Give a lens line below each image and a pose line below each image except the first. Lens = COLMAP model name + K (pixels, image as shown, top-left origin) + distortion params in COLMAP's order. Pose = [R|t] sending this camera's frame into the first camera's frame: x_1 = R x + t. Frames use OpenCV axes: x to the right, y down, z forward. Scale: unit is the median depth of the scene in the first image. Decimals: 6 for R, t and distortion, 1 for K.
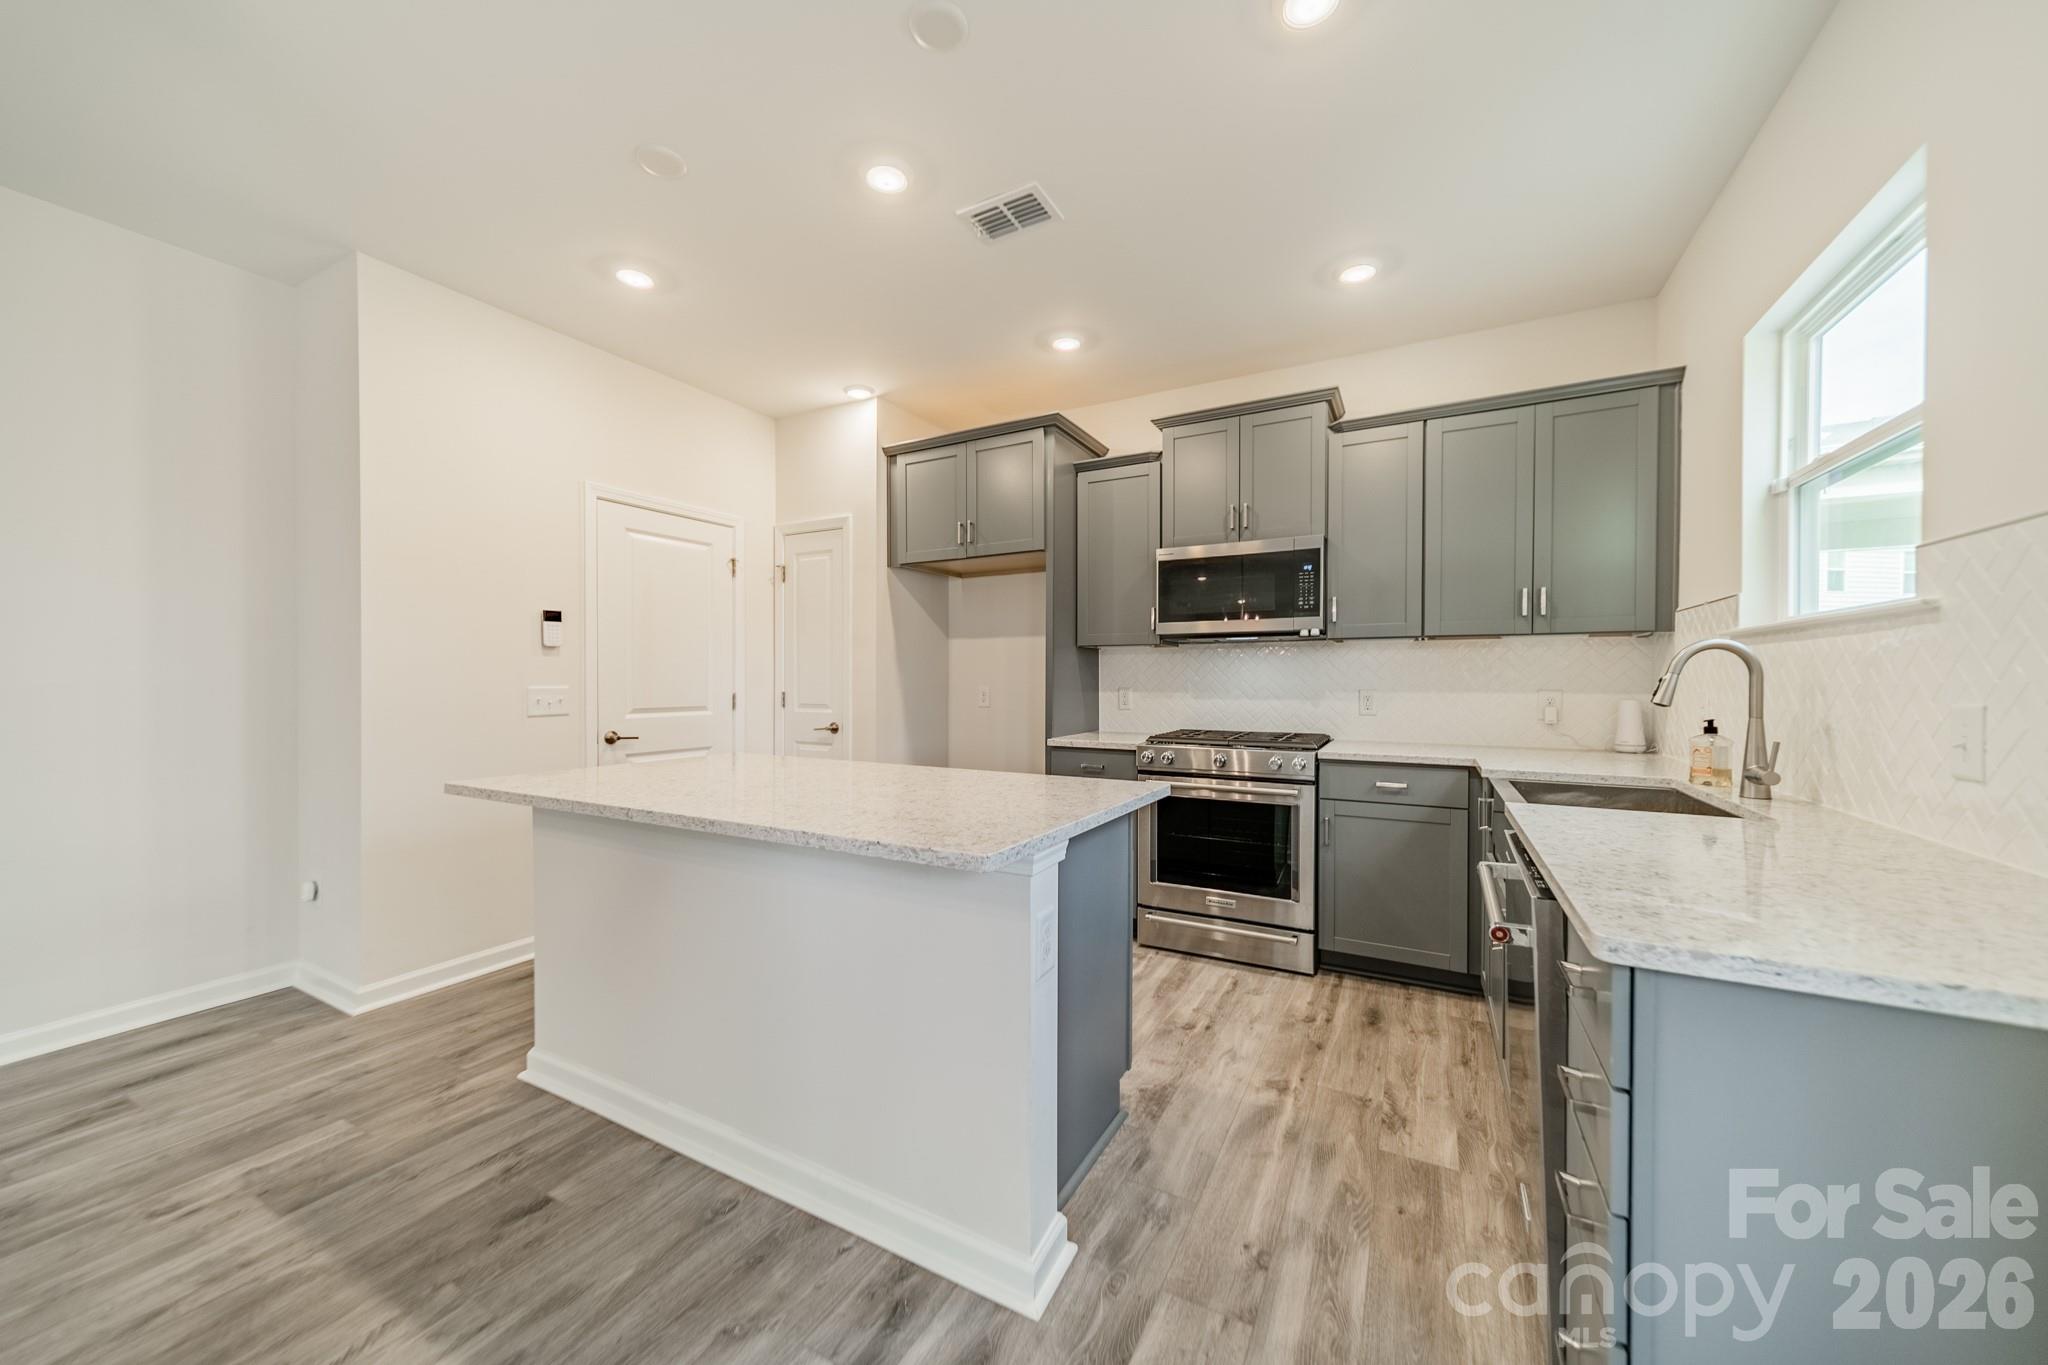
lens RADIAL K [[732.8, 0, 1031.7], [0, 732.8, 687.6], [0, 0, 1]] dist [0.007272, 0.000009]
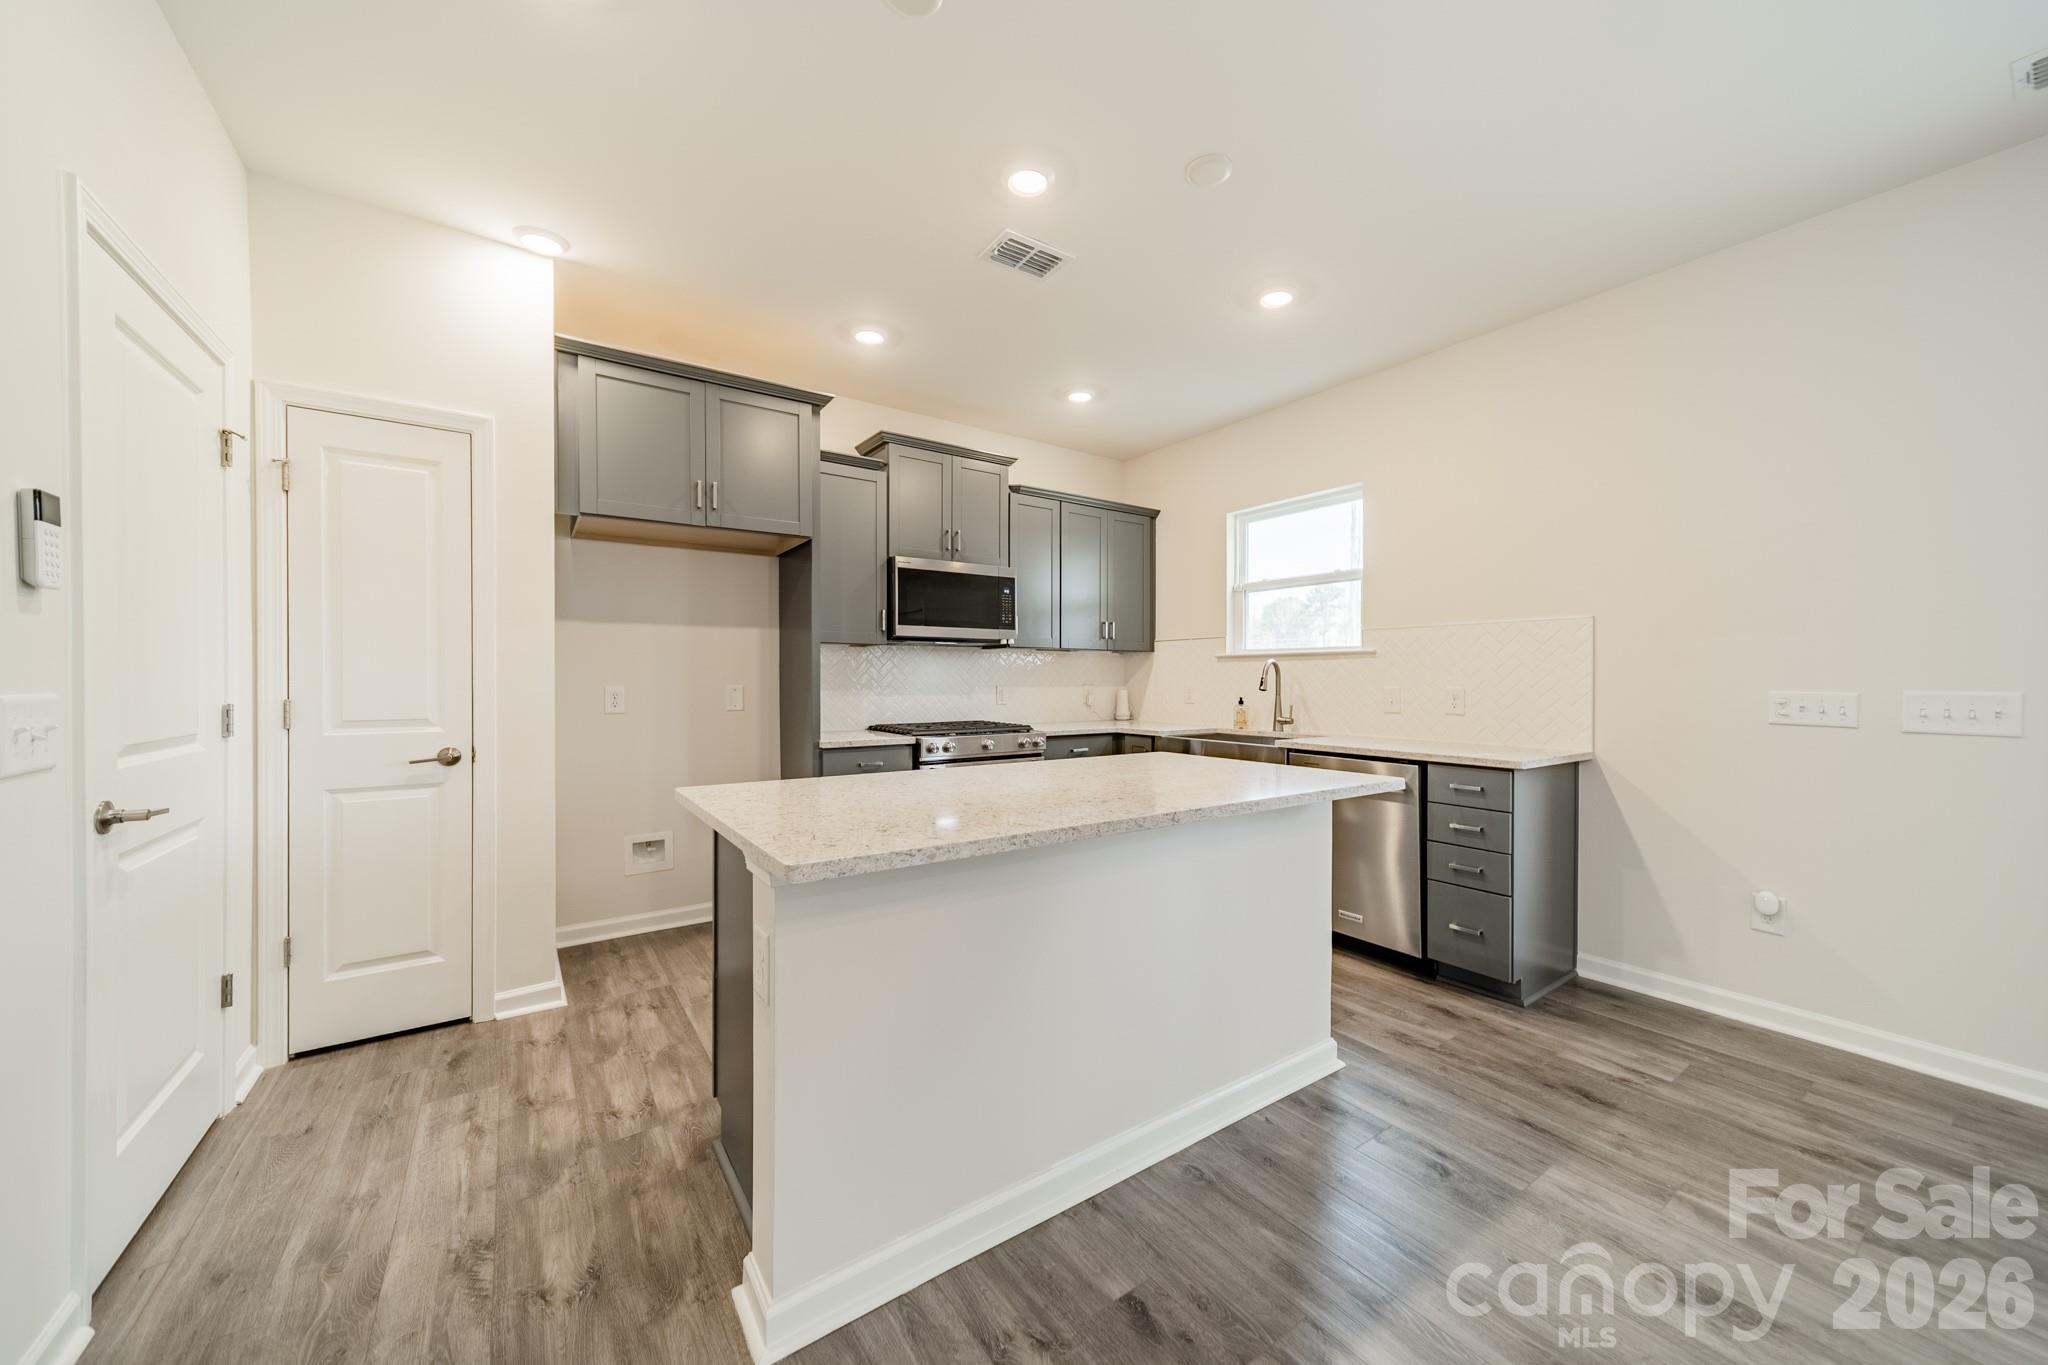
lens RADIAL K [[732.8, 0, 1029.0], [0, 732.8, 684.4], [0, 0, 1]] dist [0.007272, 0.000009]
pose [[0.453996, -0.007428, 0.890973, -0.756800], [0.009253, 0.999951, 0.003621, -0.003870], [-0.890956, 0.006600, 0.454042, 0.373675]]
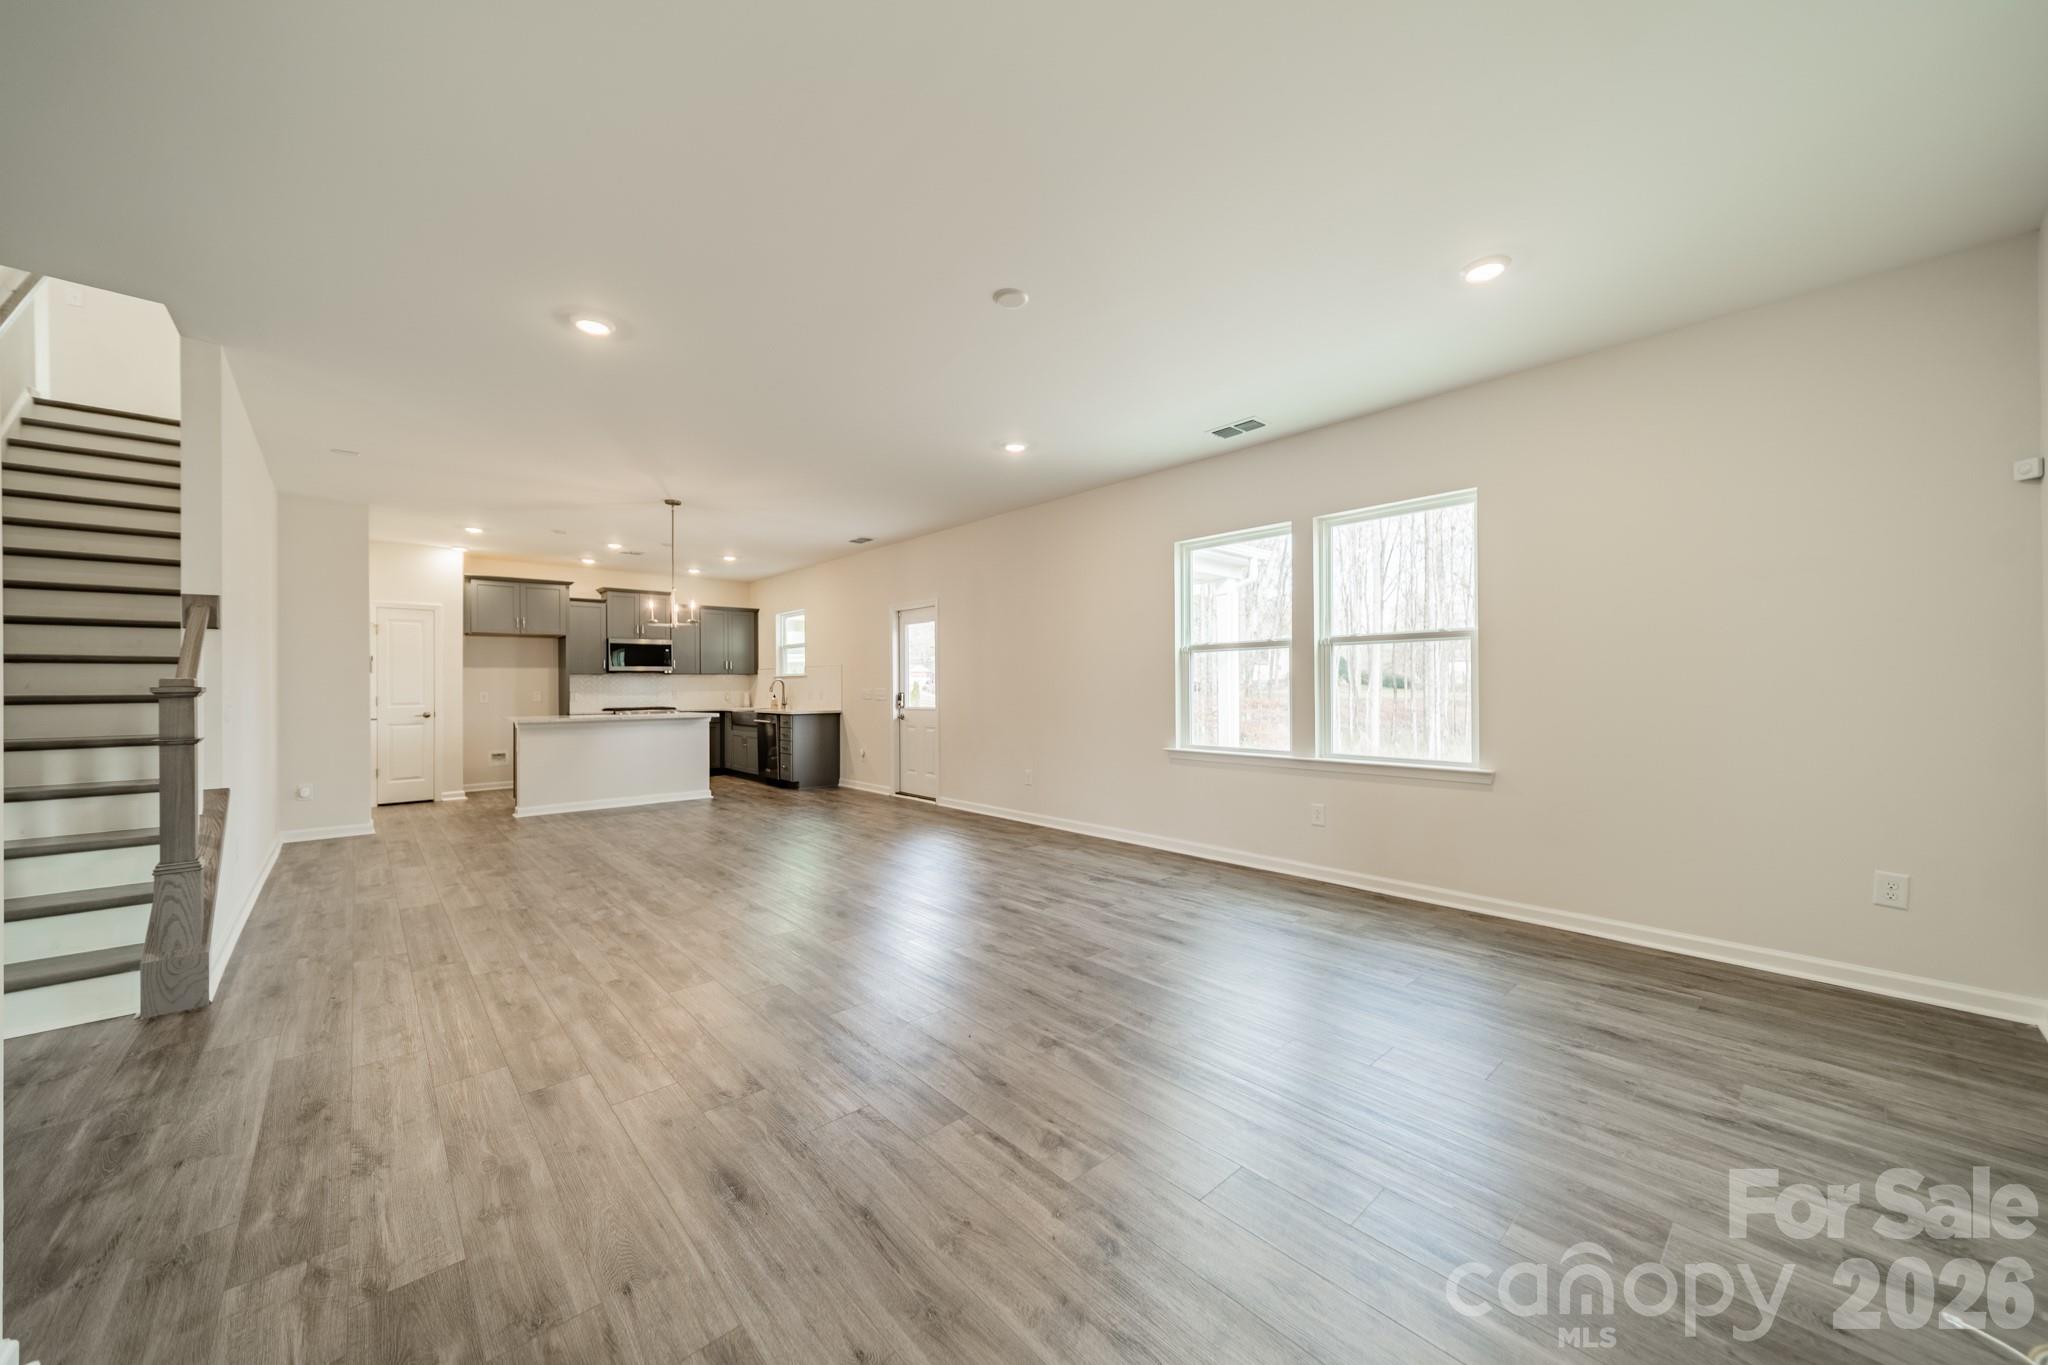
lens RADIAL K [[732.8, 0, 1026.5], [0, 732.8, 679.1], [0, 0, 1]] dist [0.007272, 0.000009]
pose [[0.335387, 0.005504, 0.942064, -1.960412], [0.020176, 0.999712, -0.013024, 0.023561], [-0.941864, 0.023376, 0.335179, -1.394900]]
